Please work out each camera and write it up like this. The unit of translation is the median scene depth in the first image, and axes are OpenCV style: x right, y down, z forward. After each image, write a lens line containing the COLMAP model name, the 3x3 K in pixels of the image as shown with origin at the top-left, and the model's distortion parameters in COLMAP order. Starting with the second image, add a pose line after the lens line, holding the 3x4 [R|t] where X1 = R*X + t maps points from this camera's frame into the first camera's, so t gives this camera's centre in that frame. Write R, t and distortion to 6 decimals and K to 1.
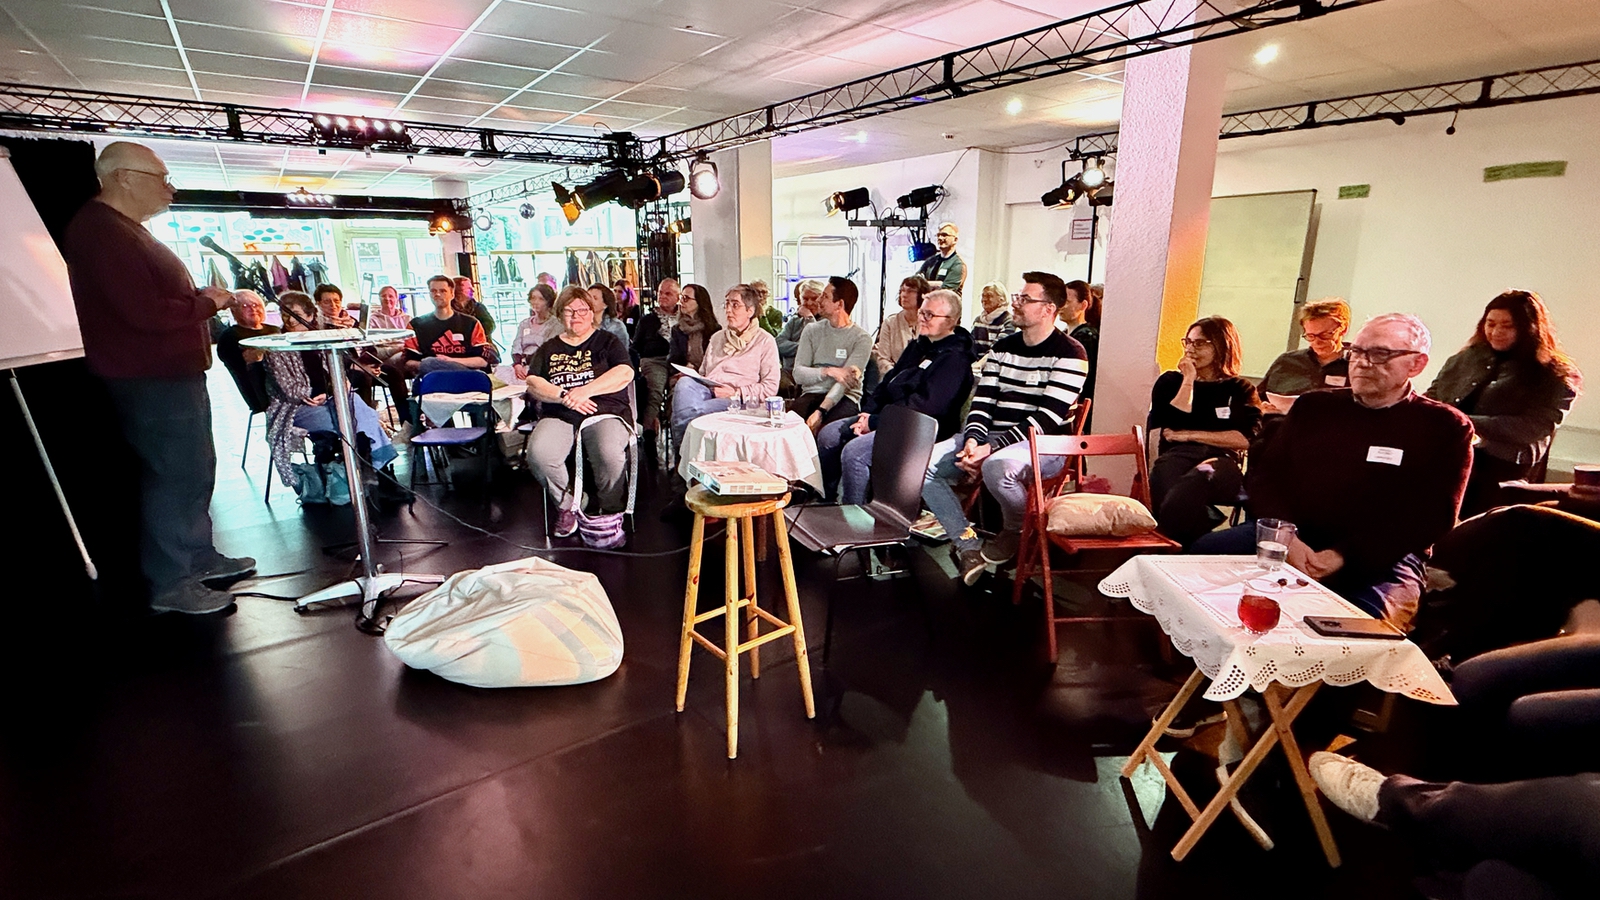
lens RADIAL K [[722.0, 0, 798.7], [0, 722.0, 446.2], [0, 0, 1]] dist [0.003620, -0.000603]
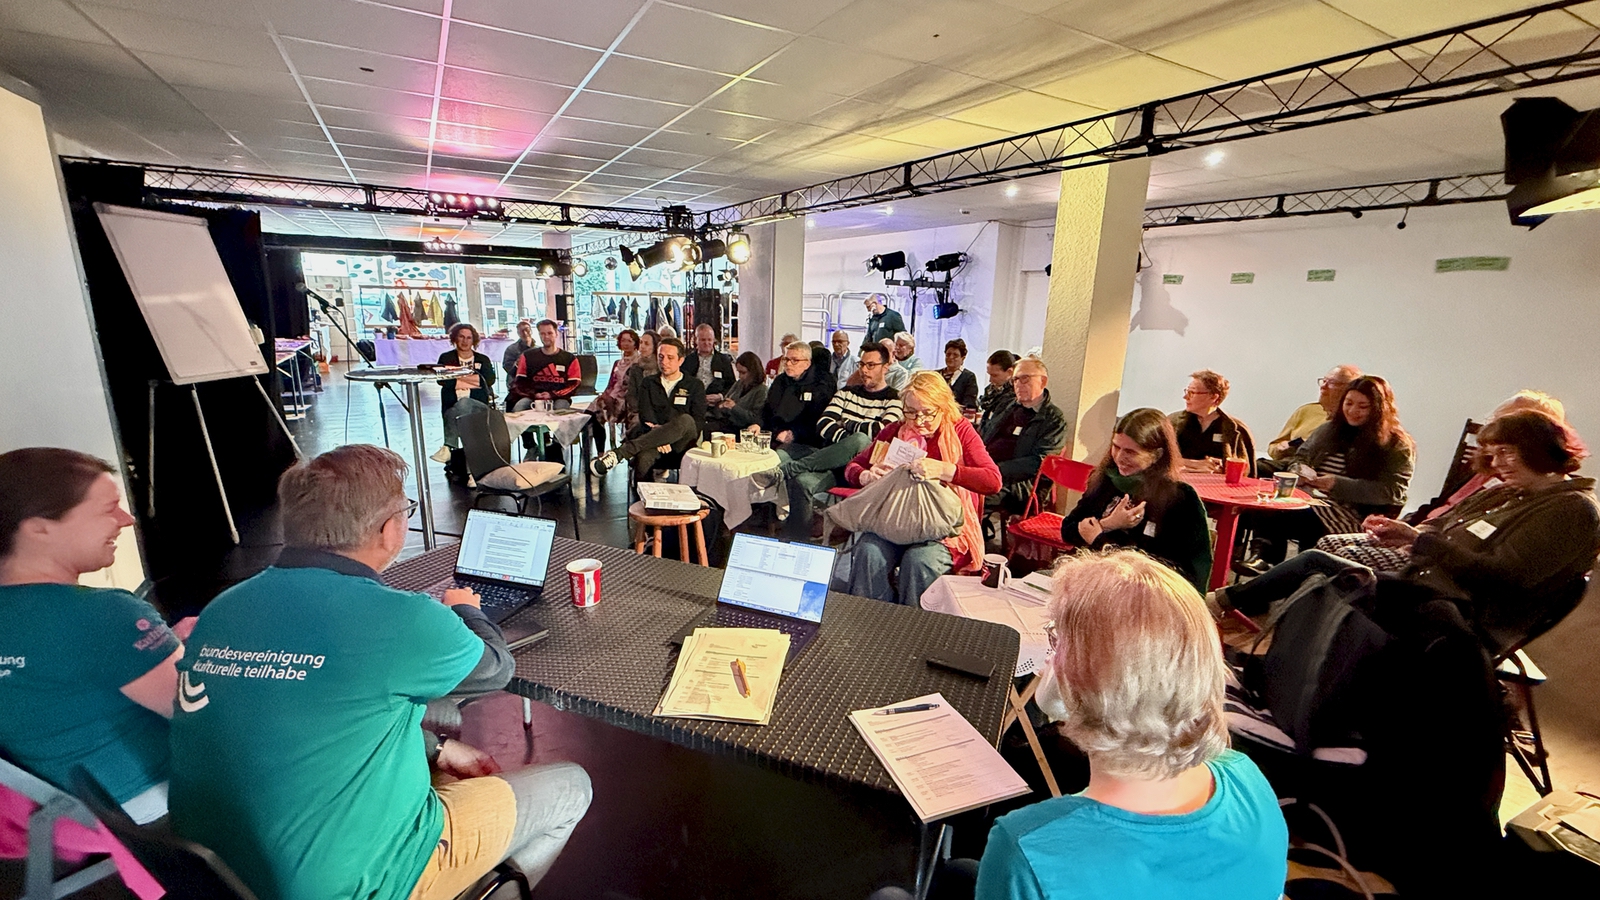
lens RADIAL K [[665.4, 0, 800.6], [0, 665.4, 454.6], [0, 0, 1]] dist [0.000917, 0.000175]
pose [[0.993235, 0.058057, -0.100562, 0.092546], [-0.061054, 0.997770, -0.026982, -0.005175], [0.098771, 0.032939, 0.994565, -0.064435]]
